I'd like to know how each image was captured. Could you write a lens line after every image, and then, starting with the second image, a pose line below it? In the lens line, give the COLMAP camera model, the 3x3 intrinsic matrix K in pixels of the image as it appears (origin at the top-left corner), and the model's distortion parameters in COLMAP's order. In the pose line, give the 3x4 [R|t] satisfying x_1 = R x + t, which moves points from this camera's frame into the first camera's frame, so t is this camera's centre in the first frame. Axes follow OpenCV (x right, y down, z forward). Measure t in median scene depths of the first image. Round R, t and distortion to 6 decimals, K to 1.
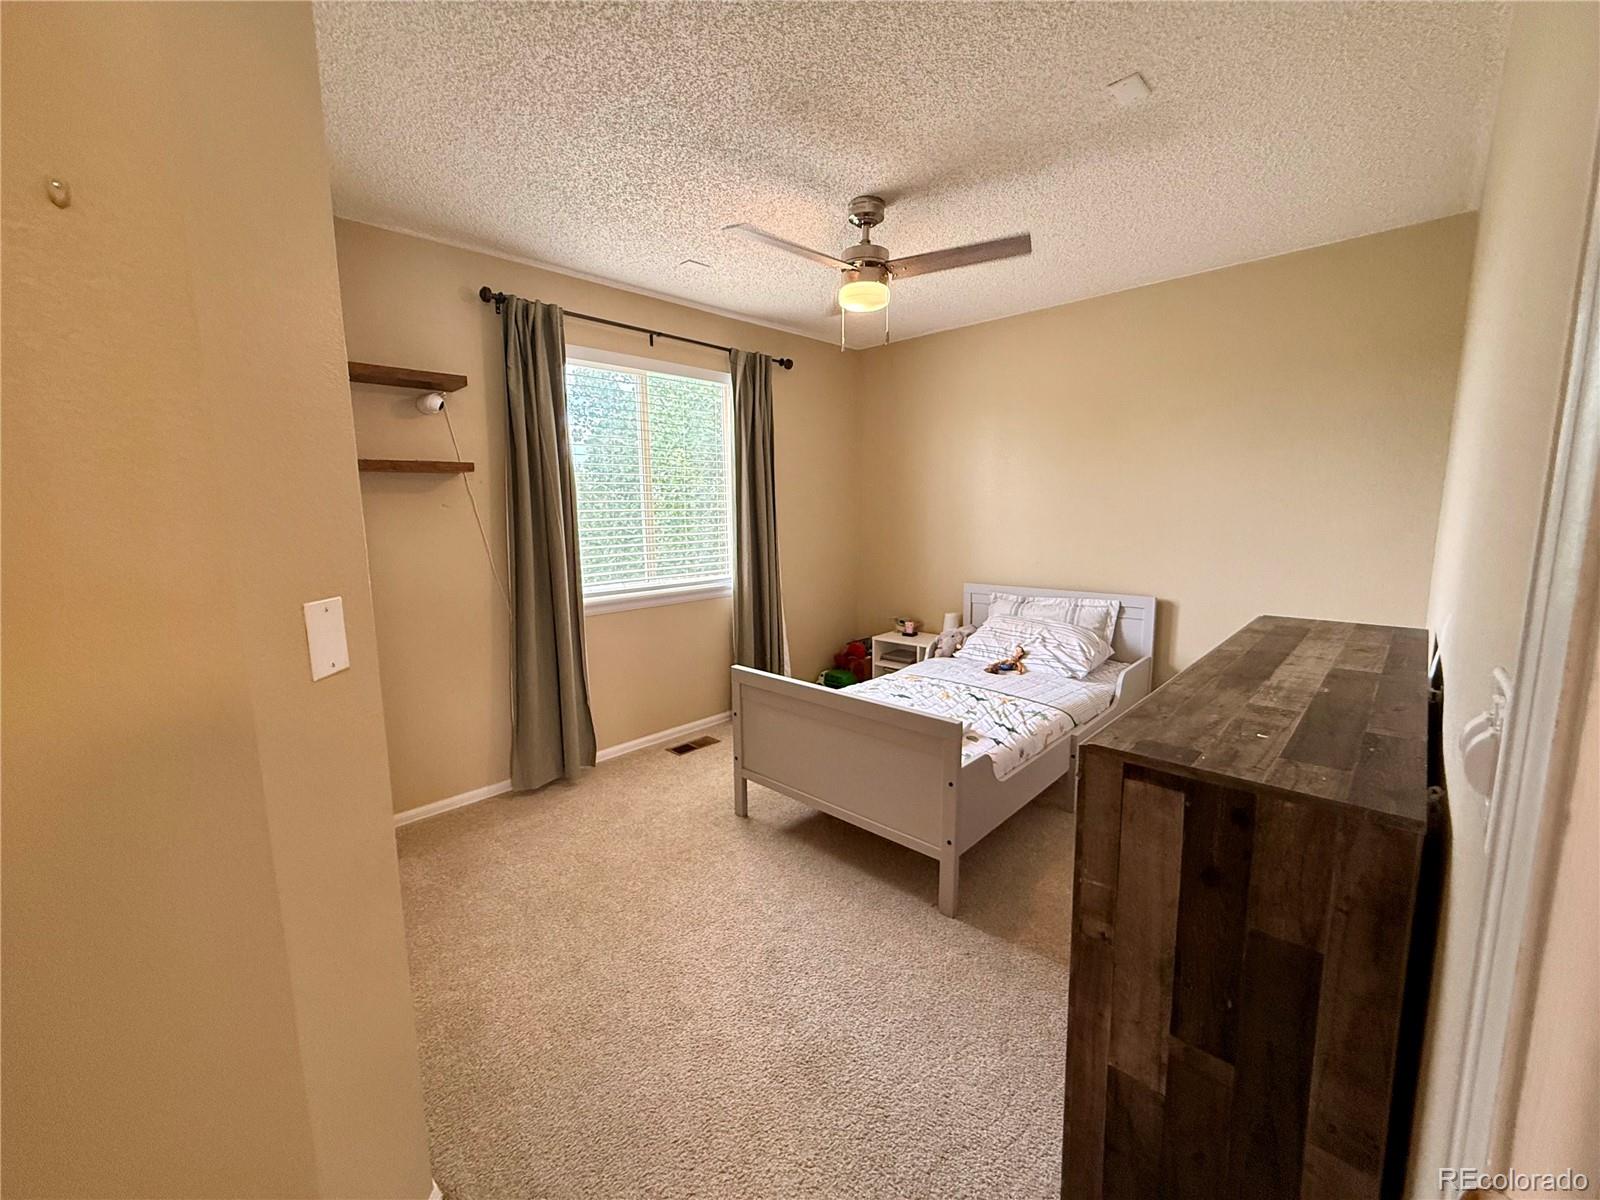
lens RADIAL K [[639.7, 0, 794.2], [0, 639.7, 601.7], [0, 0, 1]] dist [0.000158, 0.000837]
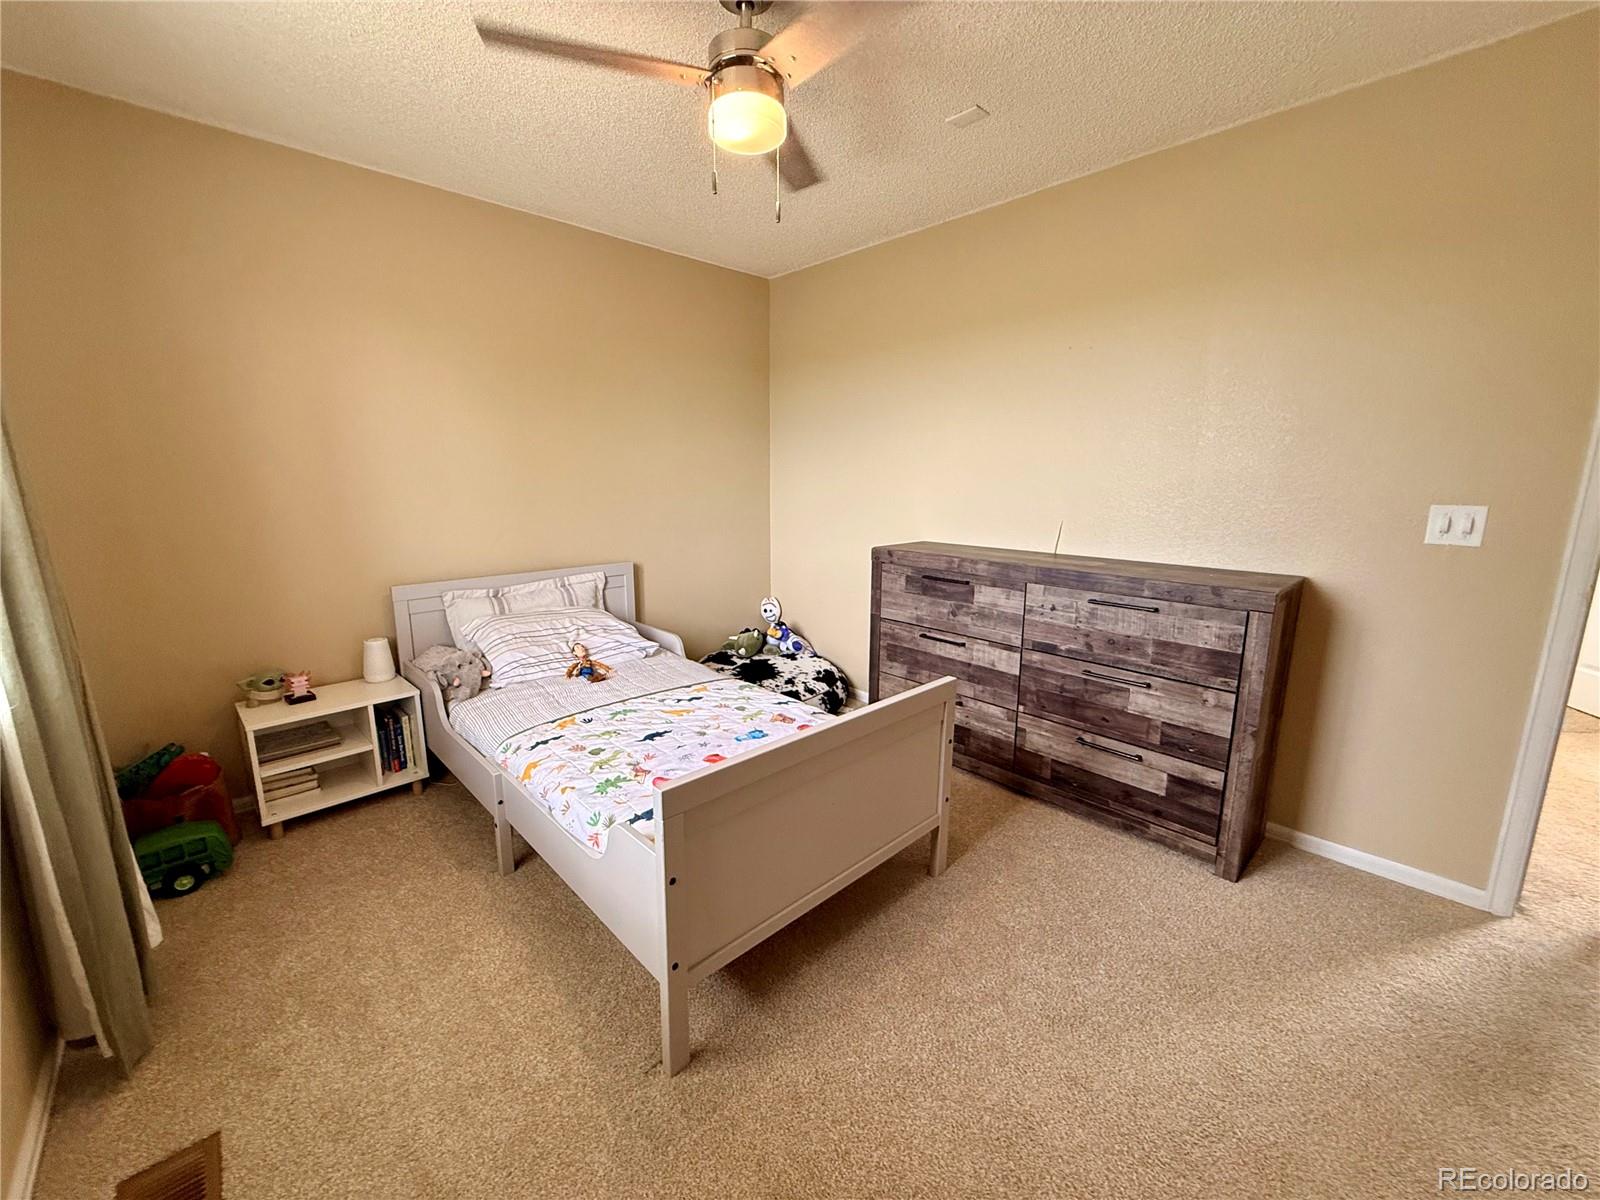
lens RADIAL K [[639.7, 0, 794.5], [0, 639.7, 598.4], [0, 0, 1]] dist [0.000158, 0.000837]
pose [[0.046042, -0.170123, 0.984347, -0.449063], [0.149863, 0.975416, 0.161570, -0.079921], [-0.987634, 0.140078, 0.070405, 0.735174]]
